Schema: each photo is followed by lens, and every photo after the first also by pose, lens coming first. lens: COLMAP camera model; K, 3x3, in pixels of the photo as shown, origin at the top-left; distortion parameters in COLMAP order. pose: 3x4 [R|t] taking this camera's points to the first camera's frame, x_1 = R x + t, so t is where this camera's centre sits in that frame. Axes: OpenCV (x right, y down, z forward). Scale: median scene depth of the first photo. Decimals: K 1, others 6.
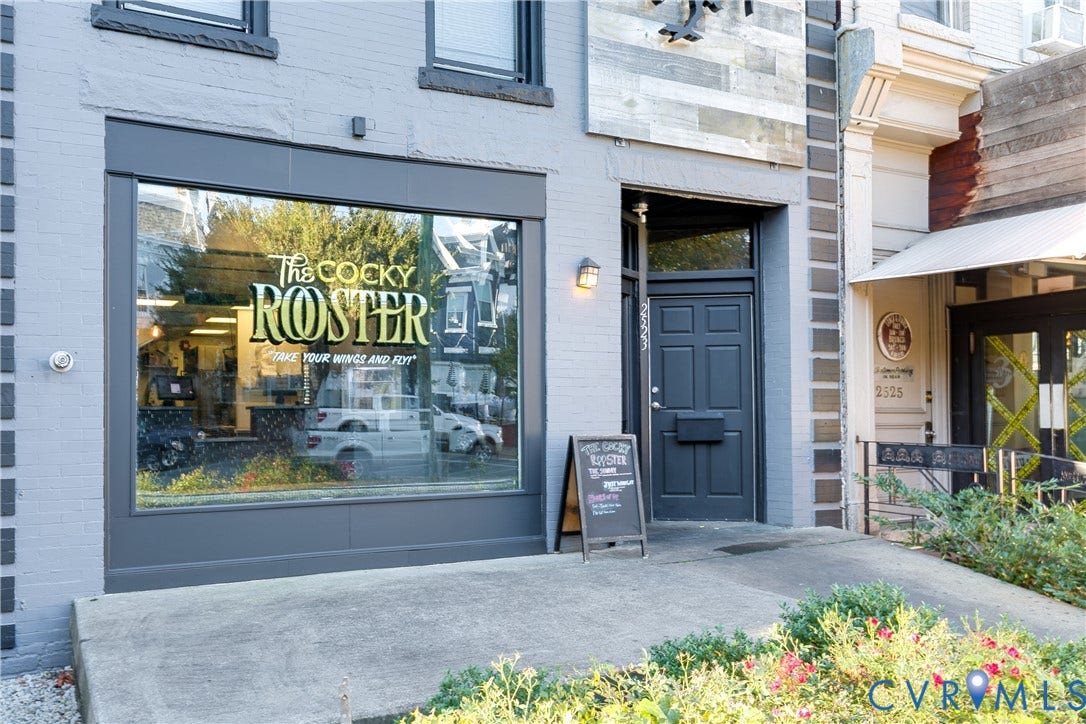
lens RADIAL K [[889.8, 0, 522.5], [0, 889.8, 387.9], [0, 0, 1]] dist [0.008810, -0.010620]
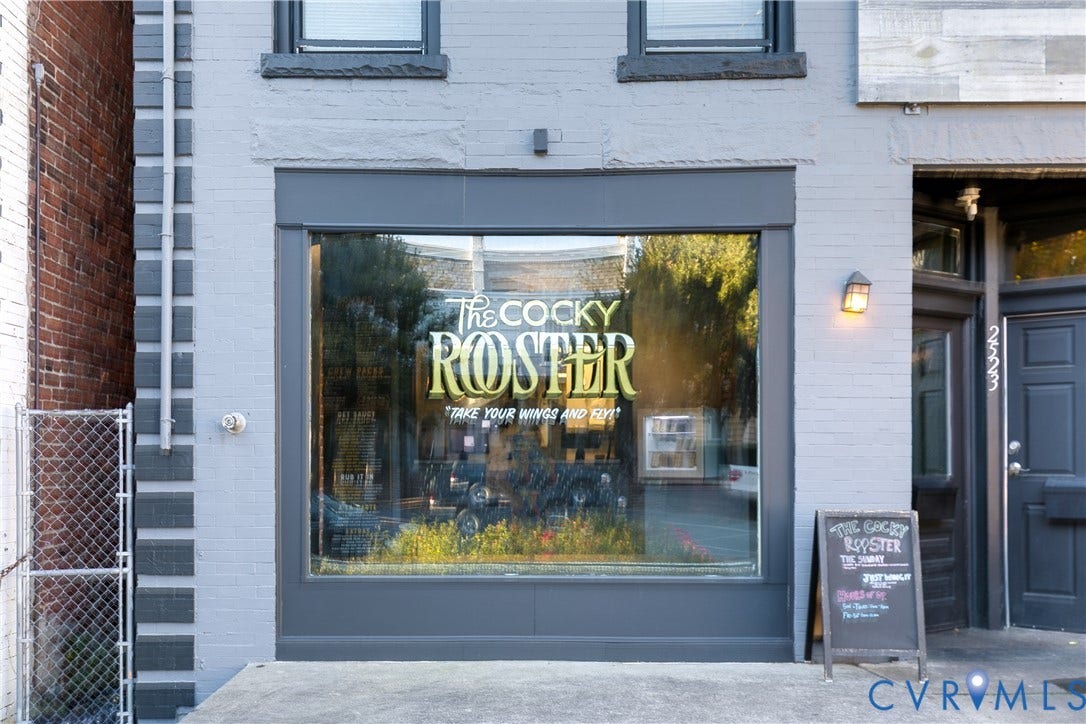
lens RADIAL K [[1003.0, 0, 551.4], [0, 1003.0, 445.7], [0, 0, 1]] dist [0.004879, 0.000000]
pose [[0.884618, 0.002874, -0.466308, 0.241806], [0.005571, 0.999845, 0.016731, -0.016409], [0.466284, -0.017399, 0.884464, 0.135893]]
